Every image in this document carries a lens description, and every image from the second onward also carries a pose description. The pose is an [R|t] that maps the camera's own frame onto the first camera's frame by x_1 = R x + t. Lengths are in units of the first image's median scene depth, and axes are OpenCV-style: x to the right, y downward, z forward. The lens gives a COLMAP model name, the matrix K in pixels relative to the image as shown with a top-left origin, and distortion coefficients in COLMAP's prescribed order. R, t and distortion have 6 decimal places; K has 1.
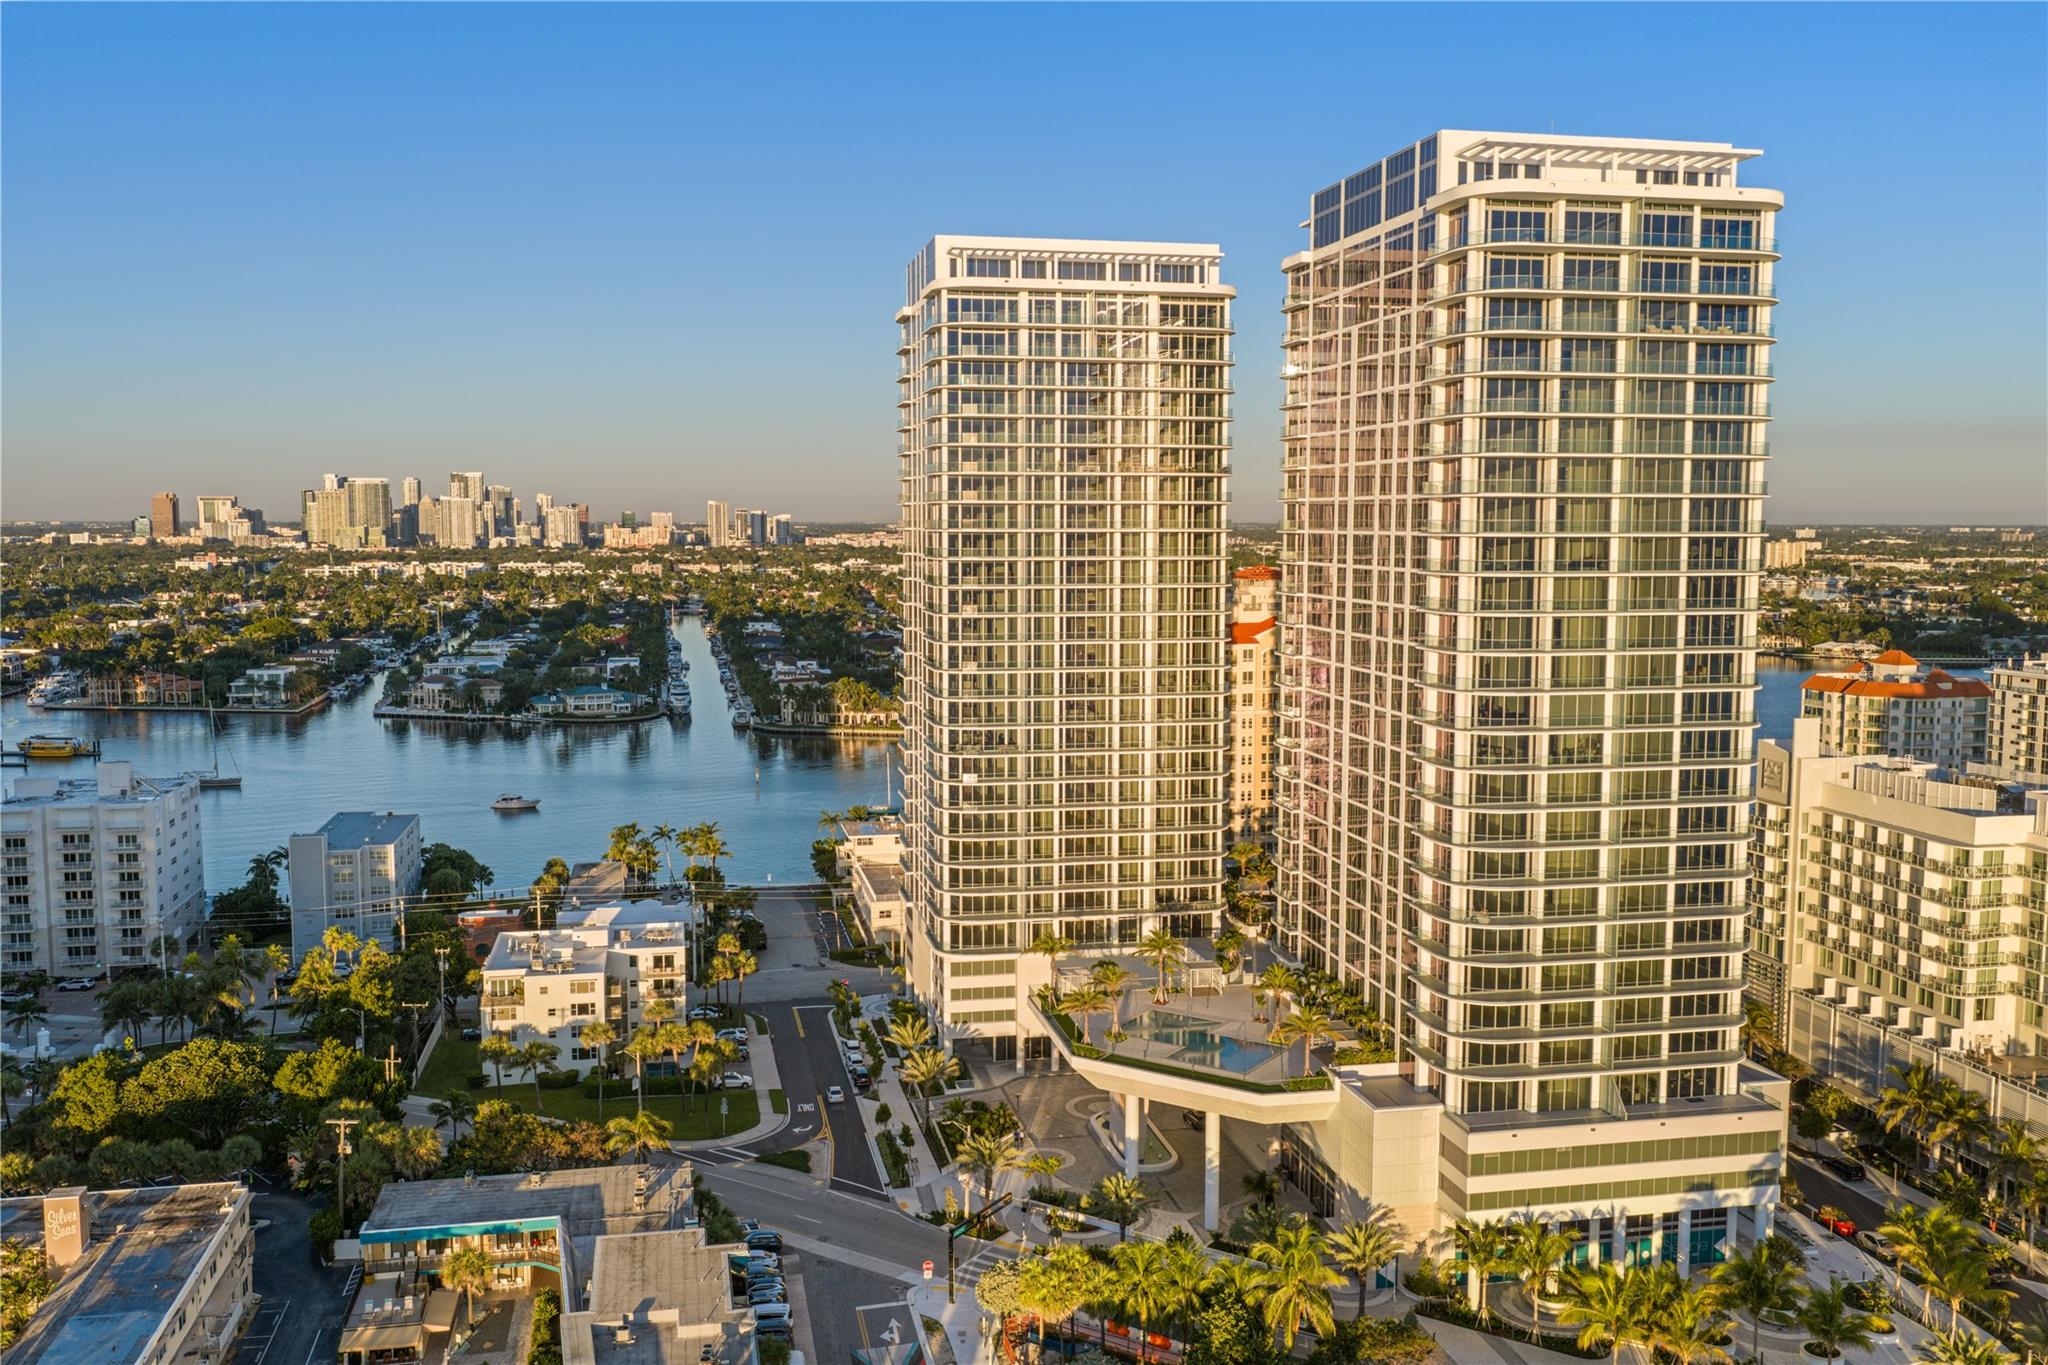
lens RADIAL K [[1749.1, 0, 1024.0], [0, 1749.1, 682.5], [0, 0, 1]] dist [0.014975, -0.001797]
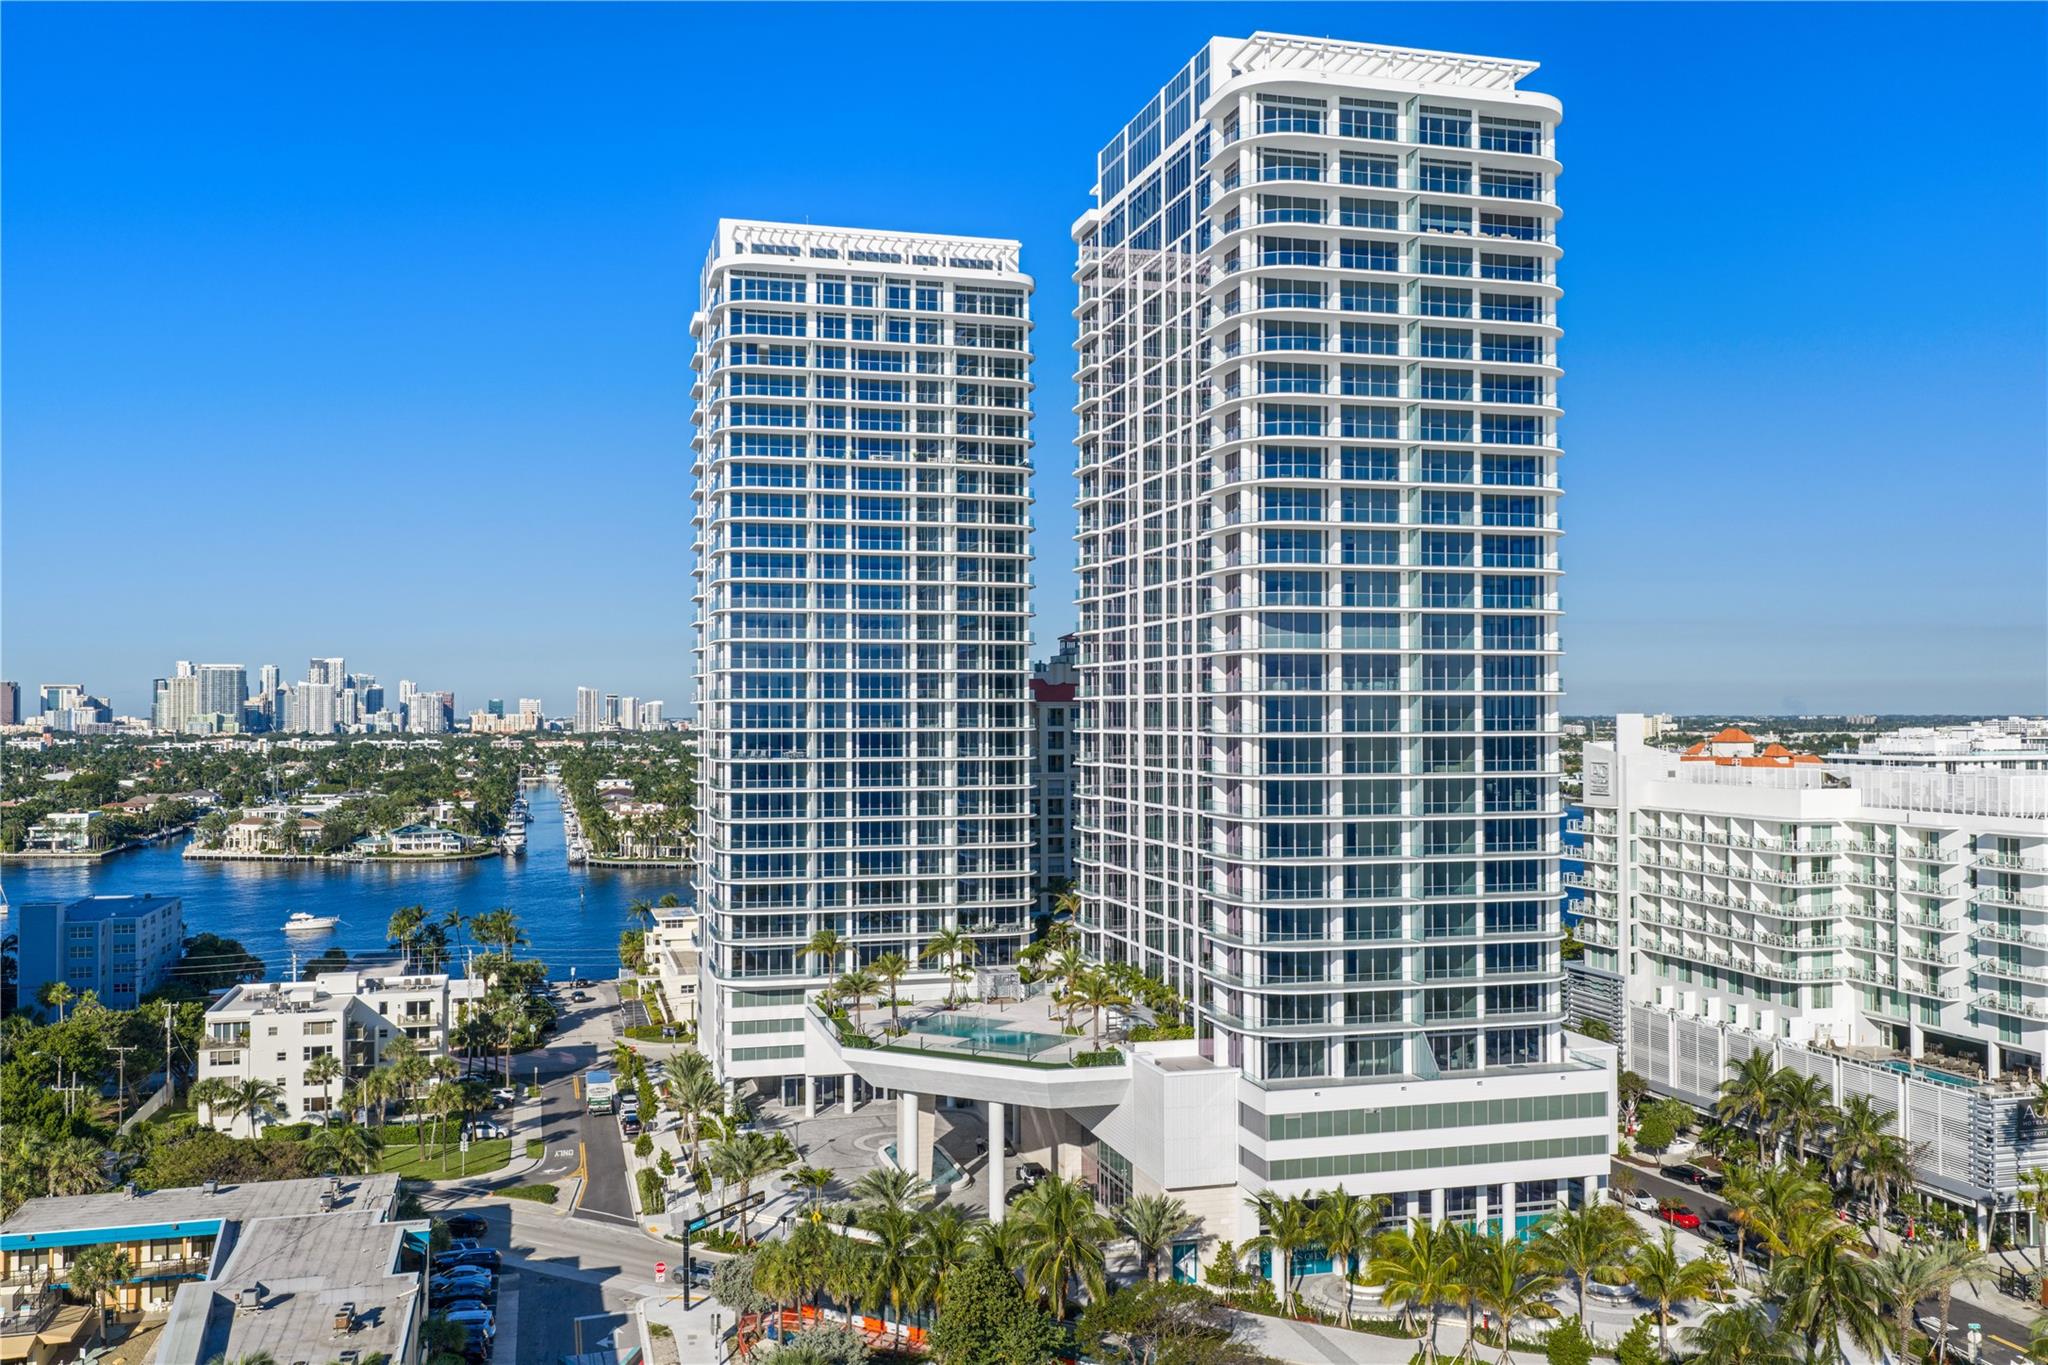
lens RADIAL K [[1749.1, 0, 1024.0], [0, 1749.1, 682.5], [0, 0, 1]] dist [0.014975, -0.001797]
pose [[0.997713, -0.002756, 0.067541, 0.049221], [0.010391, 0.993545, -0.112965, 0.105555], [-0.066793, 0.113409, 0.991301, 0.066821]]
